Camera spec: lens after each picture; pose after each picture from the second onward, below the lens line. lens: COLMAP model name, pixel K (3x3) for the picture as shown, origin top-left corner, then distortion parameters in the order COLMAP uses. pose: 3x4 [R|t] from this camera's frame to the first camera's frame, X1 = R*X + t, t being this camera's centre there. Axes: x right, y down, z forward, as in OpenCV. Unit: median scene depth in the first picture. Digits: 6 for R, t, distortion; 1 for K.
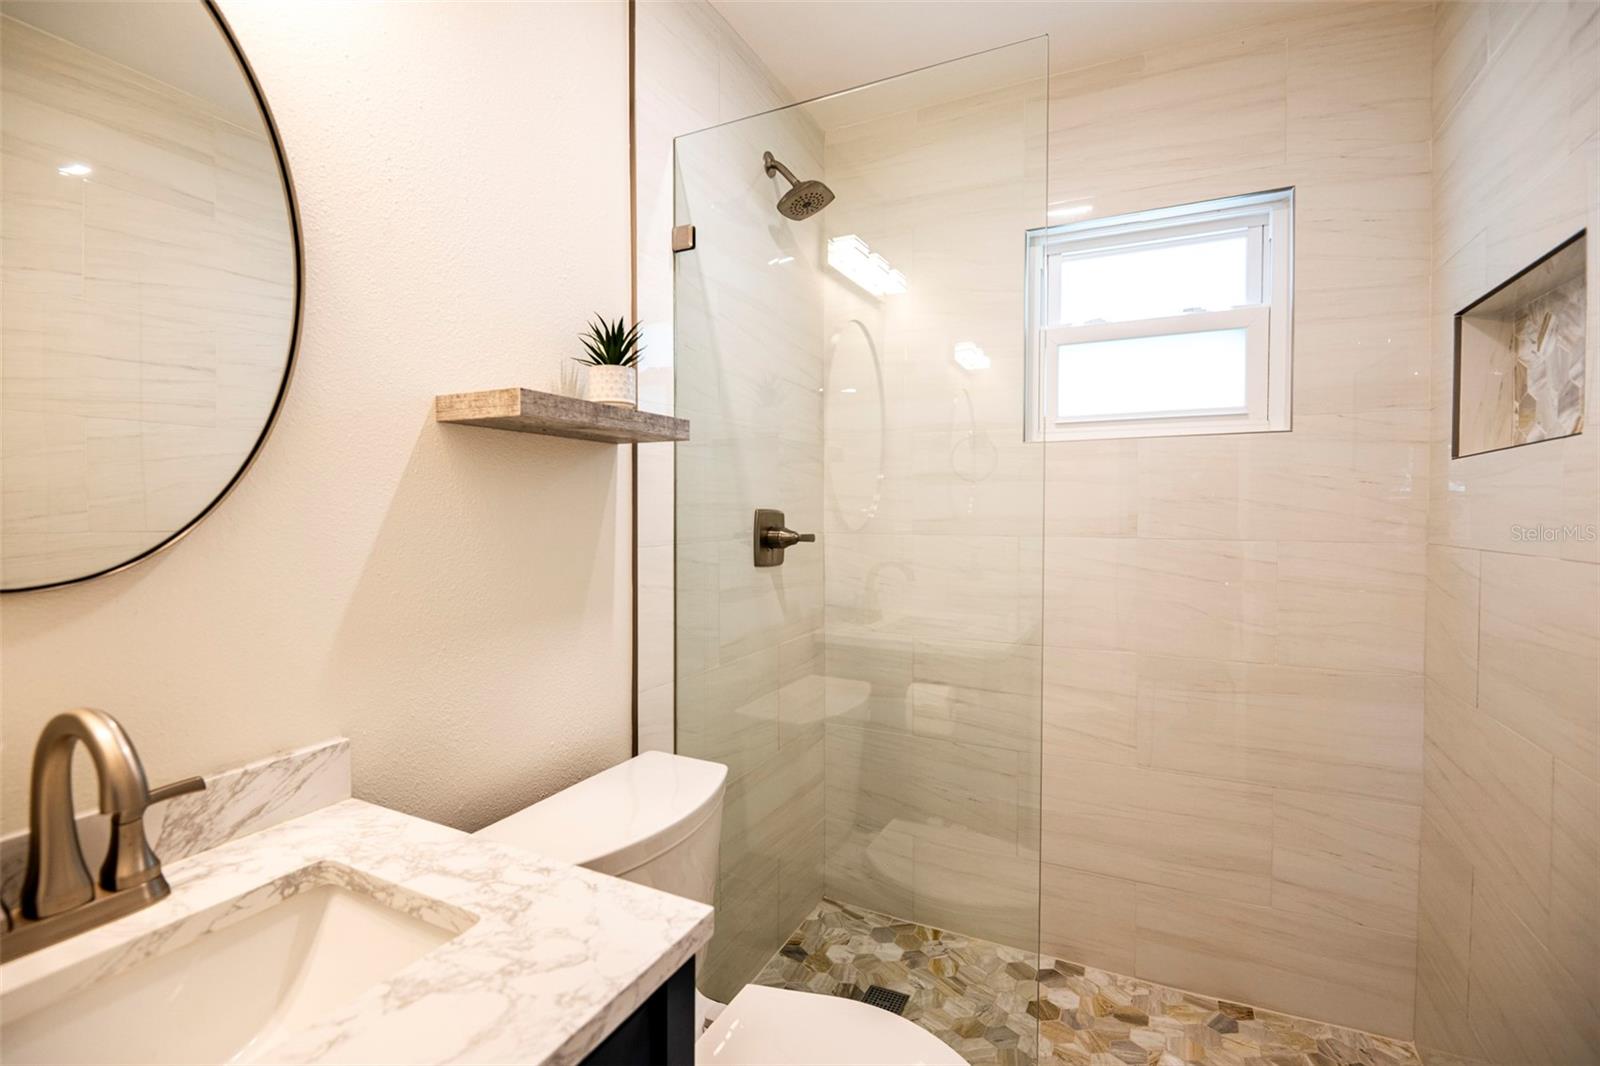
lens RADIAL K [[728.6, 0, 803.4], [0, 728.6, 525.9], [0, 0, 1]] dist [0.012198, -0.000770]
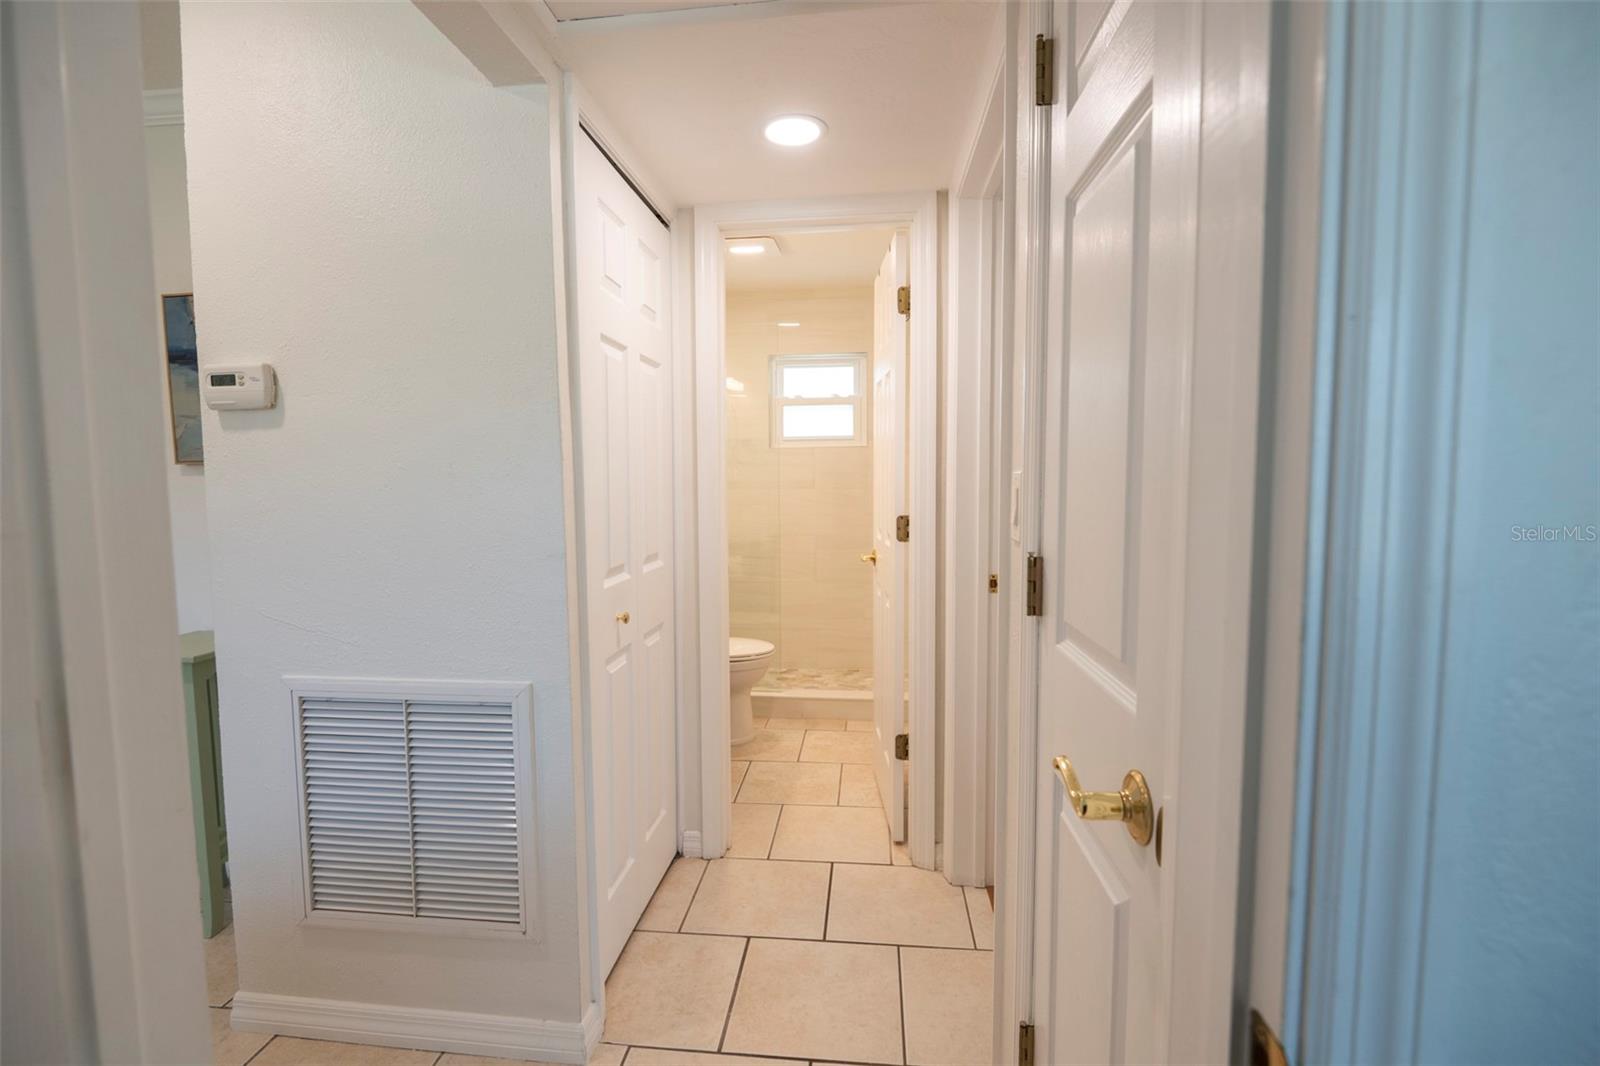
lens RADIAL K [[728.6, 0, 795.7], [0, 728.6, 531.8], [0, 0, 1]] dist [0.012198, -0.000770]
pose [[0.937281, -0.040505, 0.346215, -0.455535], [0.018558, 0.997616, 0.066473, -0.002656], [-0.348082, -0.055879, 0.935797, -1.267826]]
